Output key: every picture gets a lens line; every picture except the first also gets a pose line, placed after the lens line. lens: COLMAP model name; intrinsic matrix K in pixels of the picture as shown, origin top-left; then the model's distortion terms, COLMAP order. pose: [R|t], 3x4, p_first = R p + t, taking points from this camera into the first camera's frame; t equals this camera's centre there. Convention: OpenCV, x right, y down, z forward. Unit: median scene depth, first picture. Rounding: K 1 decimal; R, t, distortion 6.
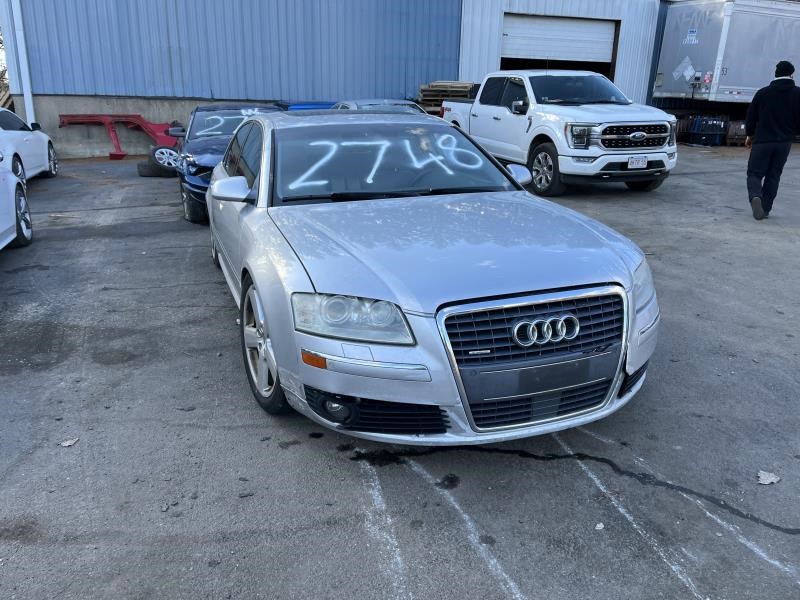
lens RADIAL K [[604.2, 0, 403.4], [0, 604.2, 289.0], [0, 0, 1]] dist [0.065870, -0.082283]
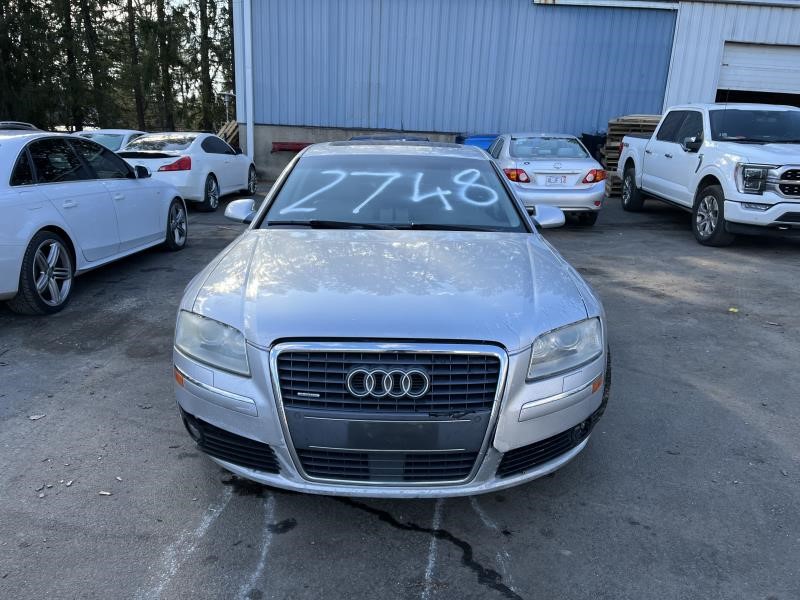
lens RADIAL K [[601.6, 0, 400.0], [0, 601.6, 300.0], [0, 0, 1]] dist [0.087421, -0.115635]
pose [[0.935747, 0.112735, -0.334168, 0.363845], [-0.123729, 0.992247, -0.011726, -0.031587], [0.330255, 0.052319, 0.942441, 0.100770]]
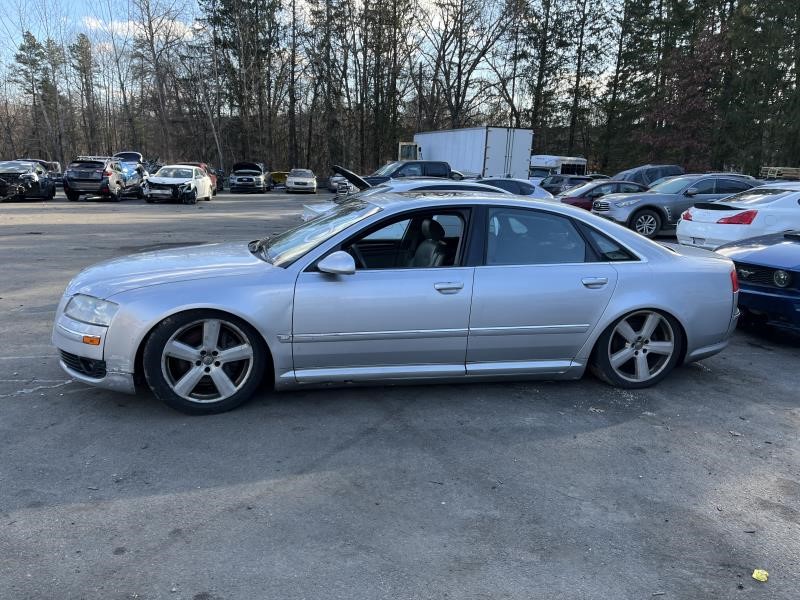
lens RADIAL K [[601.6, 0, 400.0], [0, 601.6, 300.0], [0, 0, 1]] dist [0.087421, -0.115635]
pose [[-0.118090, 0.215796, -0.969271, 1.330088], [-0.312029, 0.918595, 0.242530, -0.474030], [0.942705, 0.331081, -0.041142, 1.391600]]
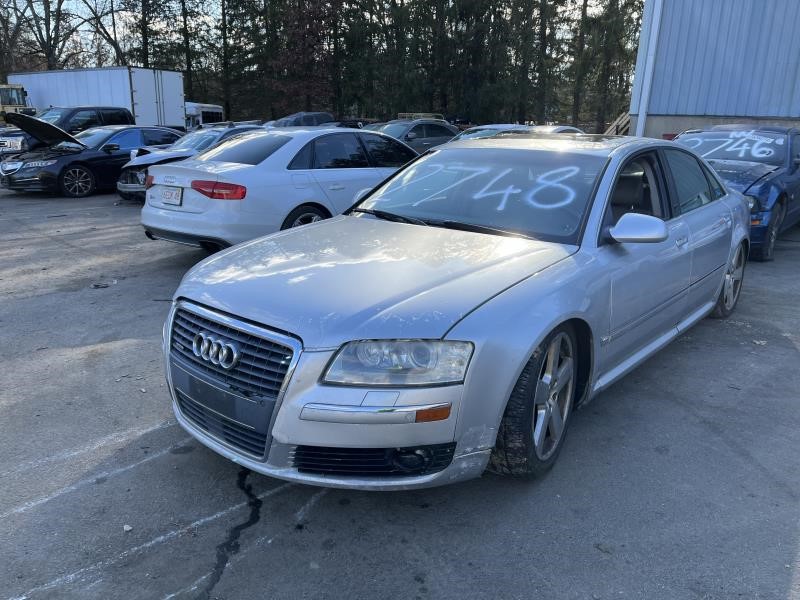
lens RADIAL K [[601.6, 0, 400.0], [0, 601.6, 300.0], [0, 0, 1]] dist [0.087421, -0.115635]
pose [[0.489280, 0.253558, -0.834454, 0.822214], [-0.263044, 0.955151, 0.135998, -0.157836], [0.831512, 0.152957, 0.534033, 0.472113]]
